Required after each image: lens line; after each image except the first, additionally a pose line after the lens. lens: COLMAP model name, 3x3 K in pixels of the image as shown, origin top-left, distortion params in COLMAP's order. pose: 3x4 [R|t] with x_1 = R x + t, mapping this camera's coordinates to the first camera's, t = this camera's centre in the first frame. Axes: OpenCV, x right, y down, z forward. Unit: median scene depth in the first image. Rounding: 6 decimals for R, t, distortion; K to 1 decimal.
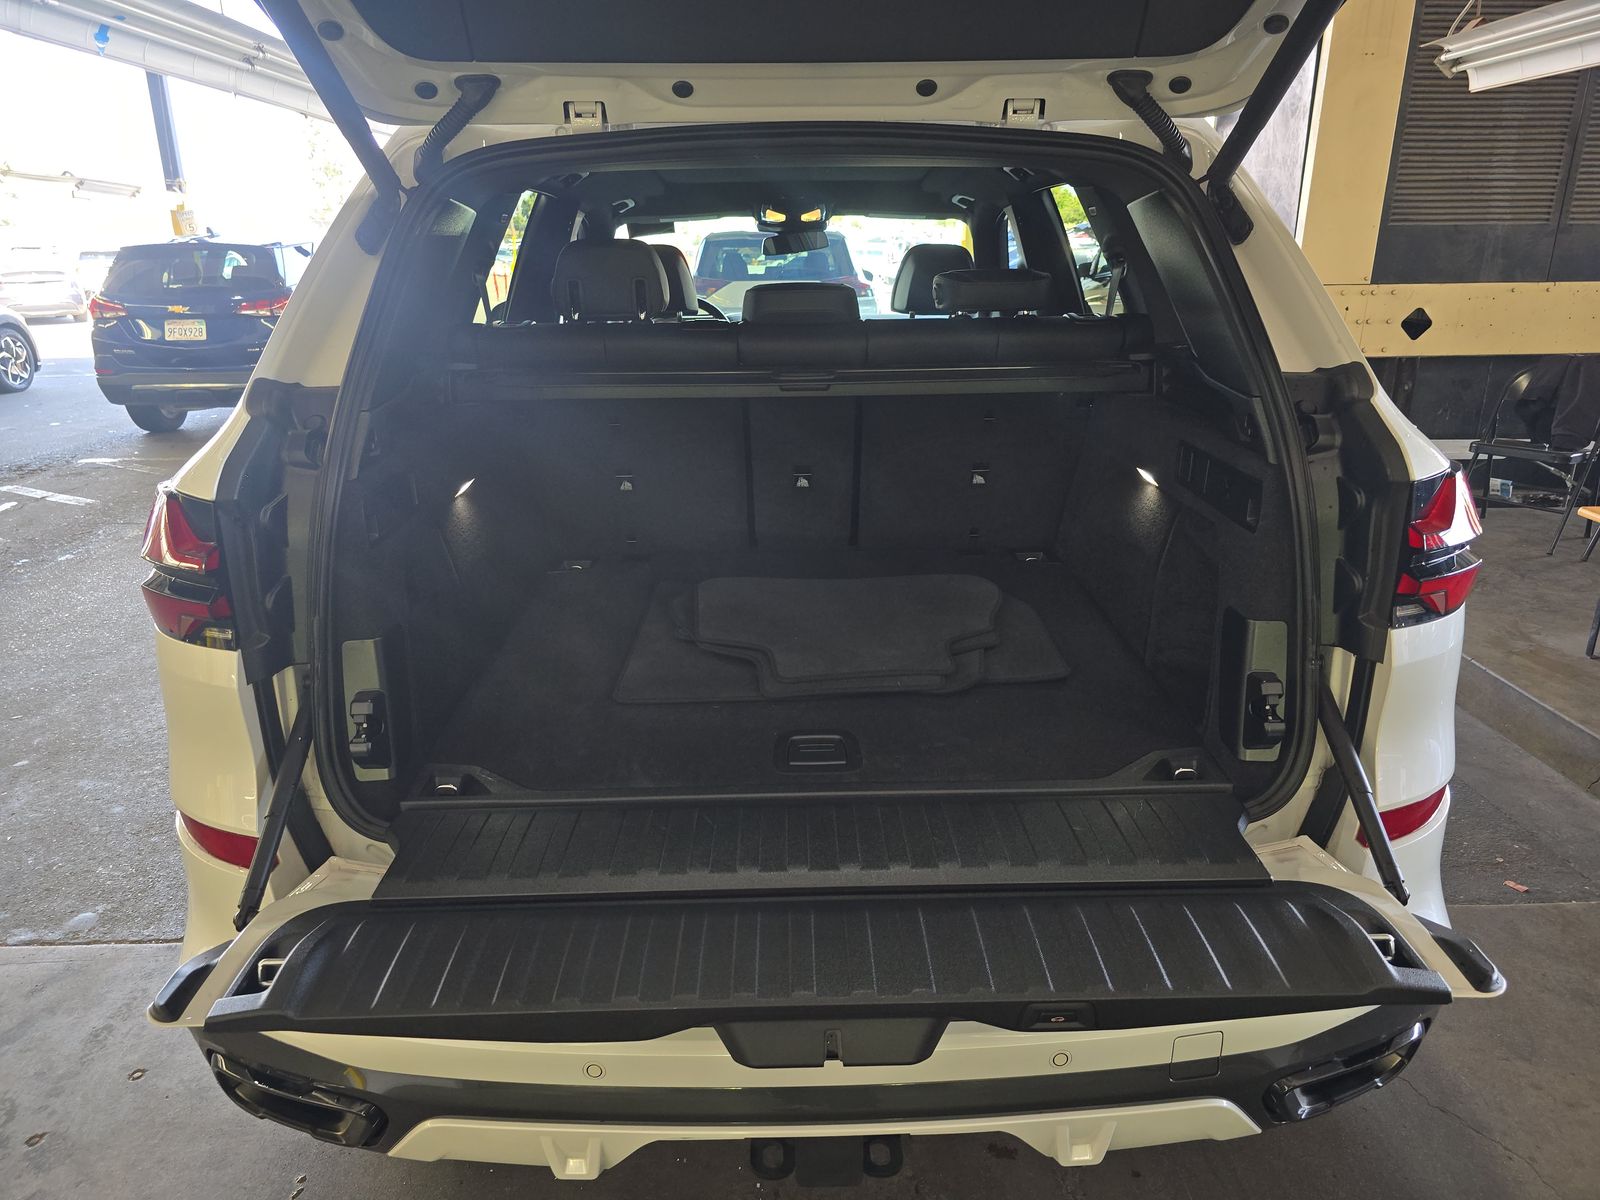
lens RADIAL K [[1067.4, 0, 804.0], [0, 1067.4, 601.5], [0, 0, 1]] dist [-0.017016, 0.006645]
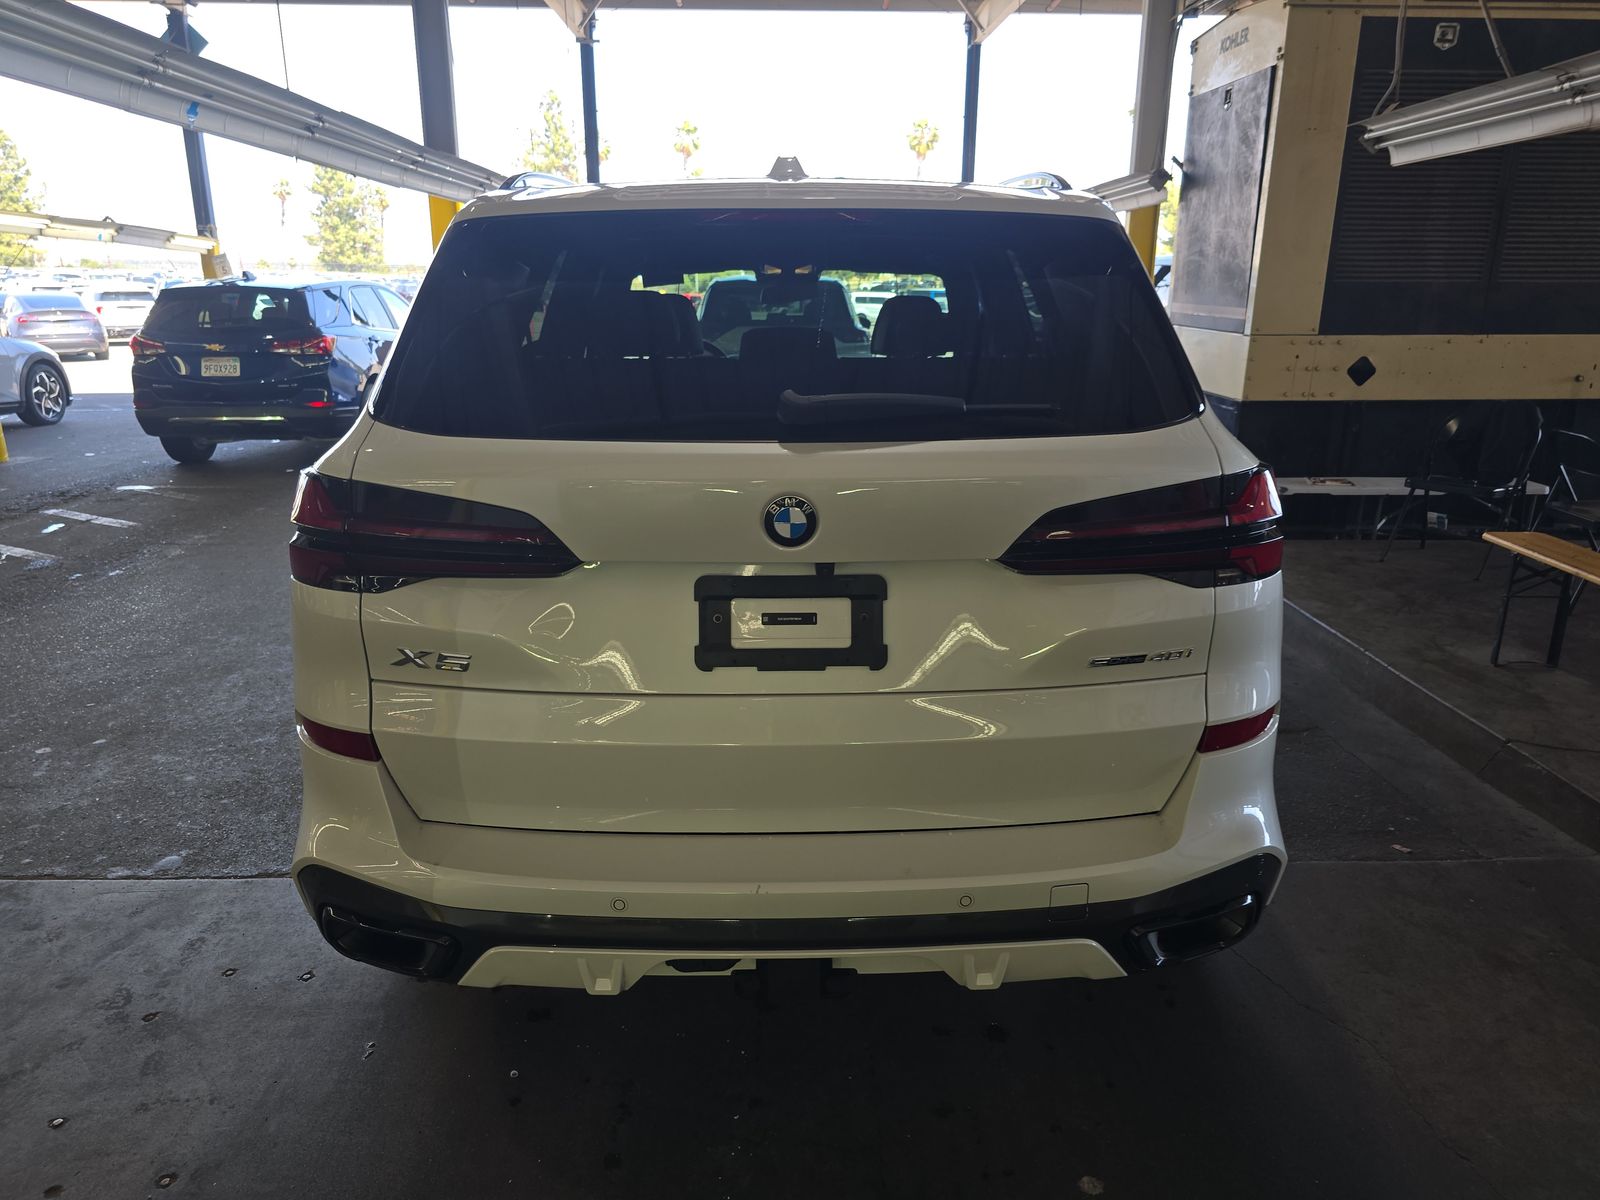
lens RADIAL K [[1067.4, 0, 804.9], [0, 1067.4, 604.8], [0, 0, 1]] dist [-0.017016, 0.006645]
pose [[0.999949, 0.010083, -0.000310, 0.011814], [-0.010088, 0.999243, -0.037570, 0.037607], [-0.000069, 0.037571, 0.999294, -0.123400]]
